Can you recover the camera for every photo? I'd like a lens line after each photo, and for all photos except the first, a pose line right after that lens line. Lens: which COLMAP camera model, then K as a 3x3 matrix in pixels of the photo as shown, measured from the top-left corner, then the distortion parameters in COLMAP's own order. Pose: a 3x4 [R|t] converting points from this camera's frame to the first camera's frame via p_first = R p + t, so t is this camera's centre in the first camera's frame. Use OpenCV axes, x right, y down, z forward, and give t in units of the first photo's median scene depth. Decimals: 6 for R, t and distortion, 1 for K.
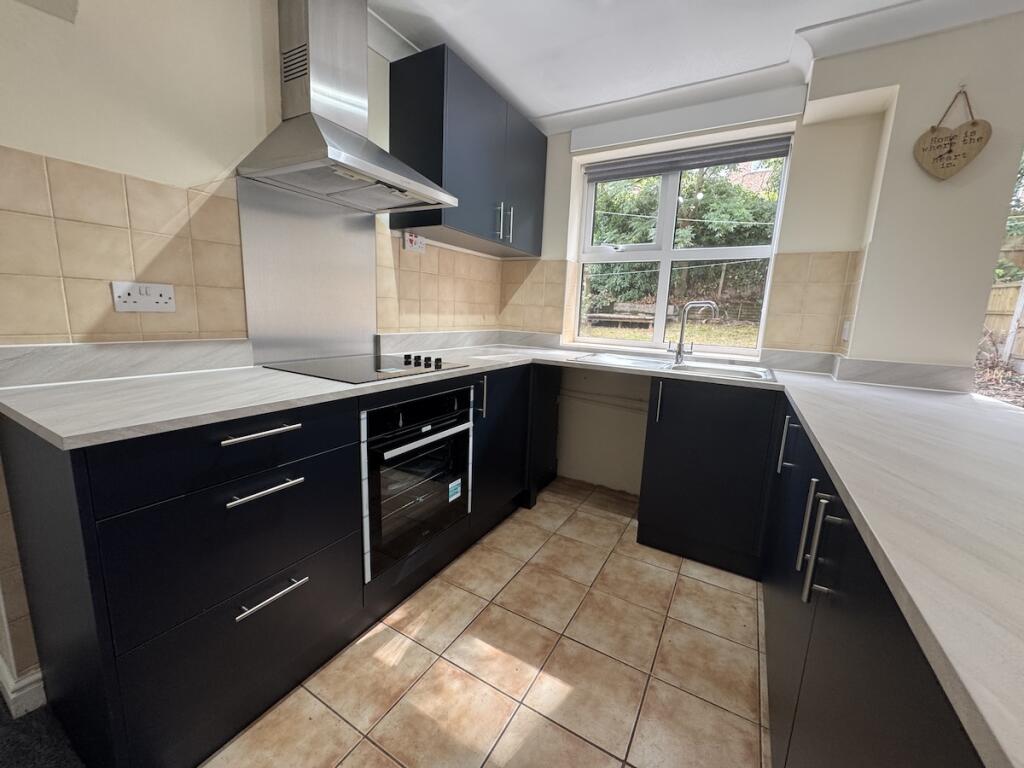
lens RADIAL K [[407.5, 0, 512.0], [0, 407.5, 384.0], [0, 0, 1]] dist [-0.001113, -0.000178]
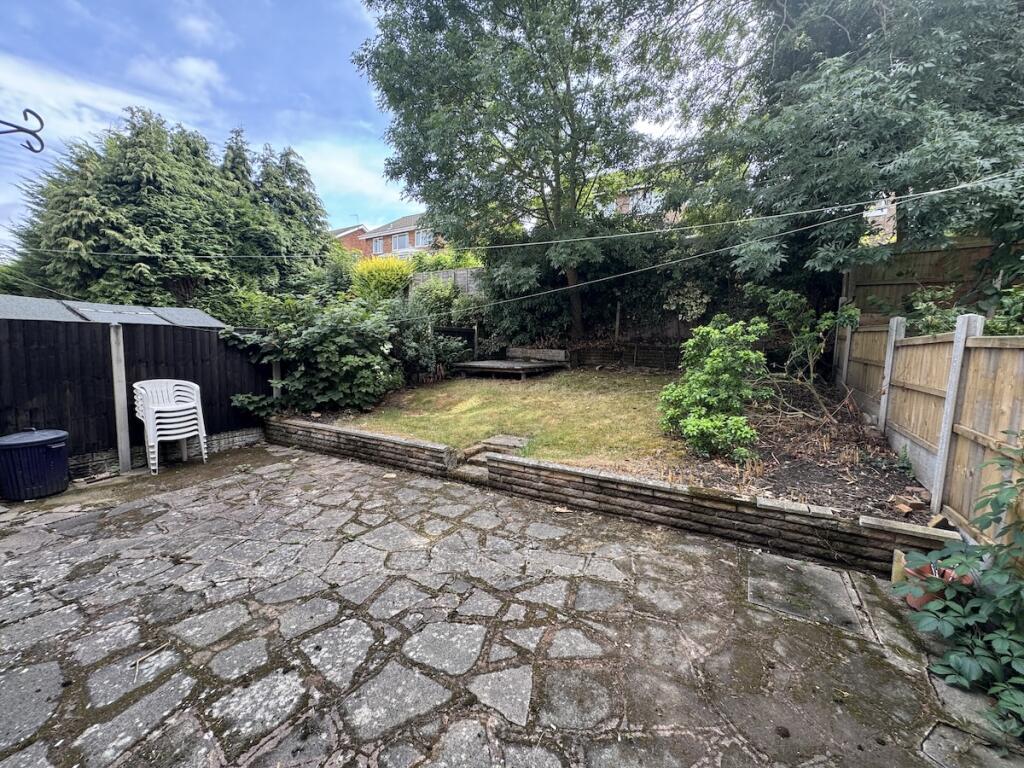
lens RADIAL K [[407.5, 0, 512.0], [0, 407.5, 384.0], [0, 0, 1]] dist [-0.001113, -0.000178]
pose [[0.999712, -0.021628, 0.010356, 1.444741], [0.022435, 0.996084, -0.085516, -0.249972], [-0.008466, 0.085724, 0.996283, 0.670867]]
